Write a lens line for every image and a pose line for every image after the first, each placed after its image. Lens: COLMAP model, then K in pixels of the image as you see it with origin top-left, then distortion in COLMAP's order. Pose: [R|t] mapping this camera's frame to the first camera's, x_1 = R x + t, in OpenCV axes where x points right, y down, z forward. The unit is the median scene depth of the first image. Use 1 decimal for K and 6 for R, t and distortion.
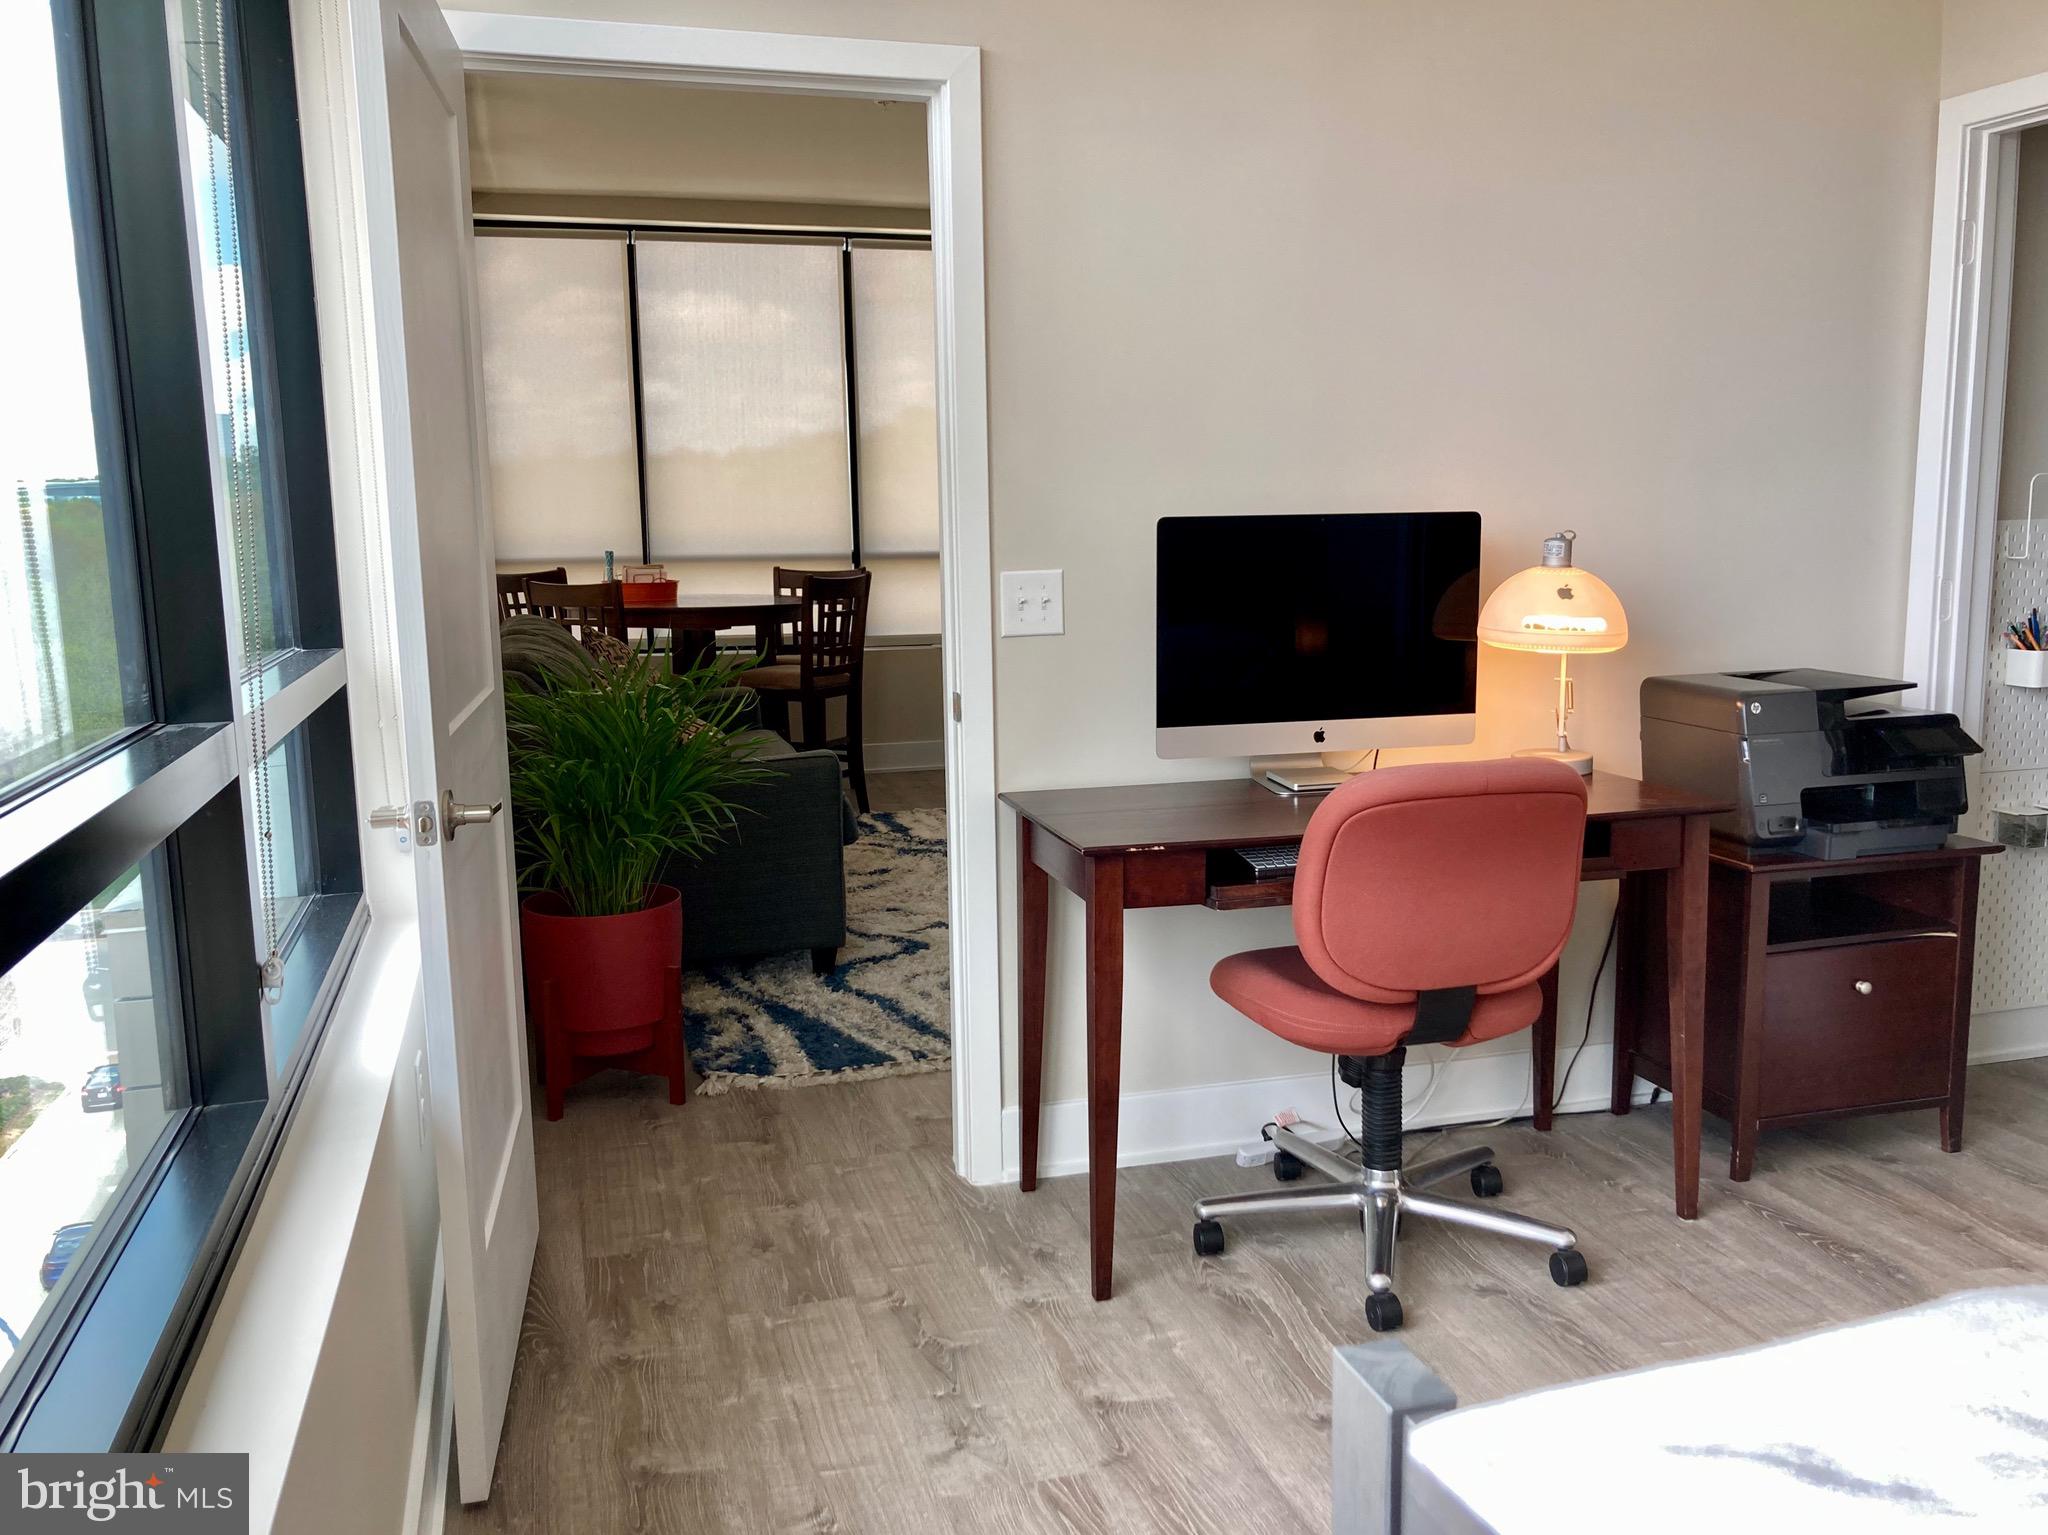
lens RADIAL K [[1732.1, 0, 1099.7], [0, 1732.1, 734.9], [0, 0, 1]] dist [0.005872, -0.018391]
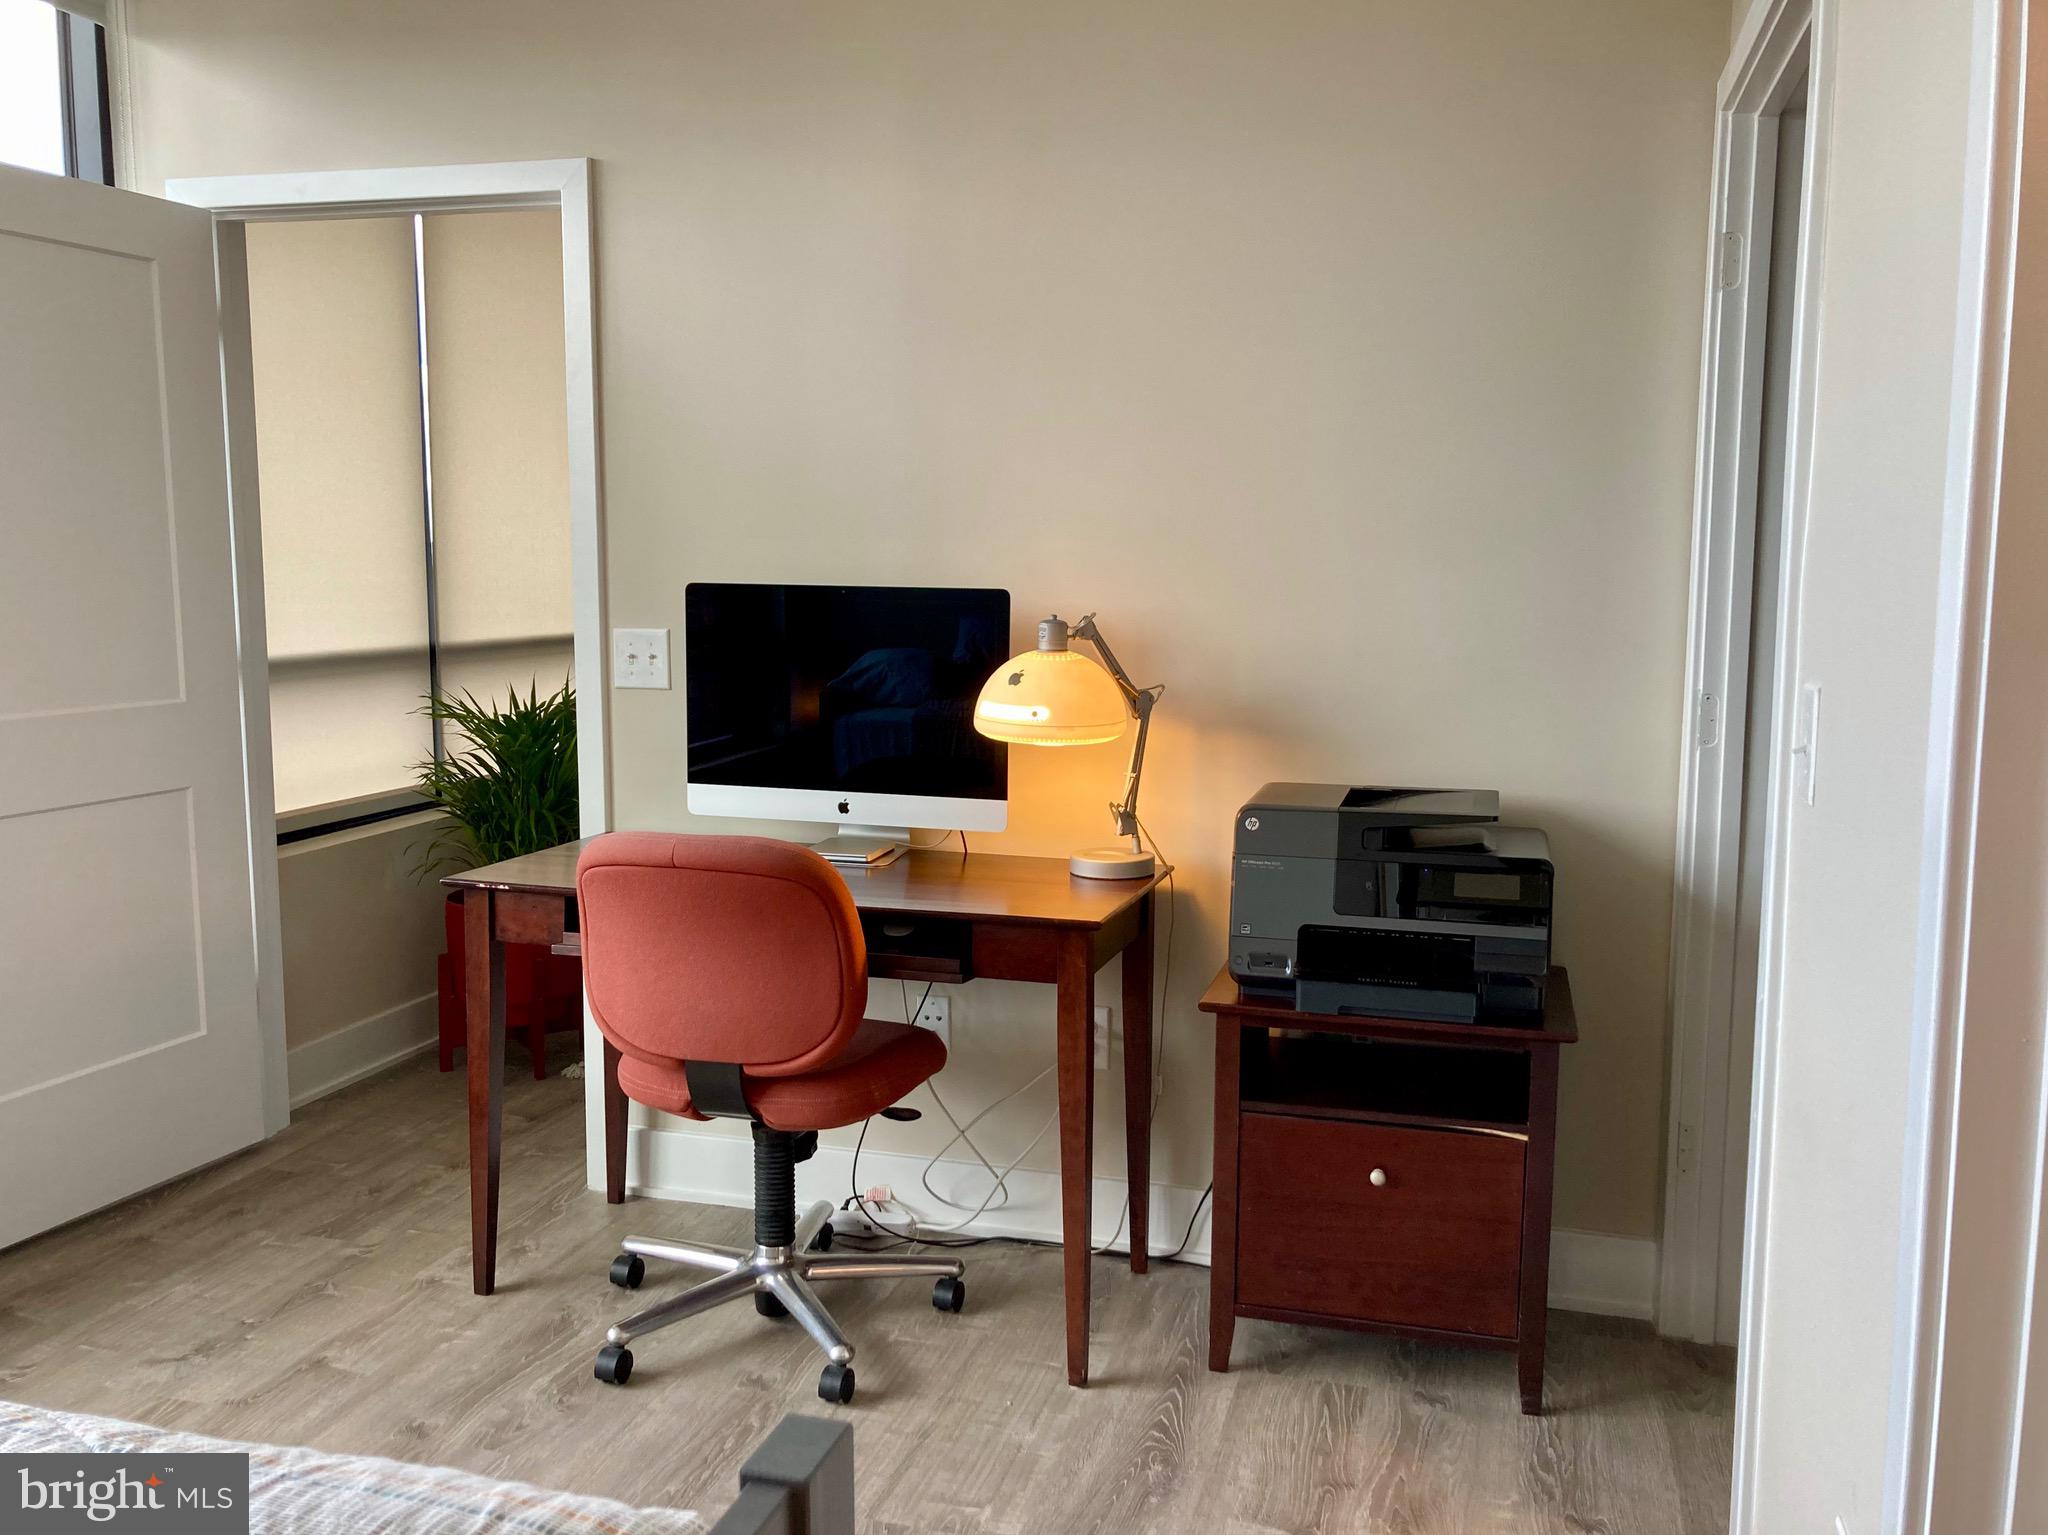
lens RADIAL K [[1732.1, 0, 1024.5], [0, 1732.1, 754.5], [0, 0, 1]] dist [0.005872, -0.018391]
pose [[0.850256, 0.082917, -0.519798, 0.780350], [-0.097824, 0.995203, -0.001262, -0.041115], [0.517199, 0.051922, 0.854289, 0.214345]]
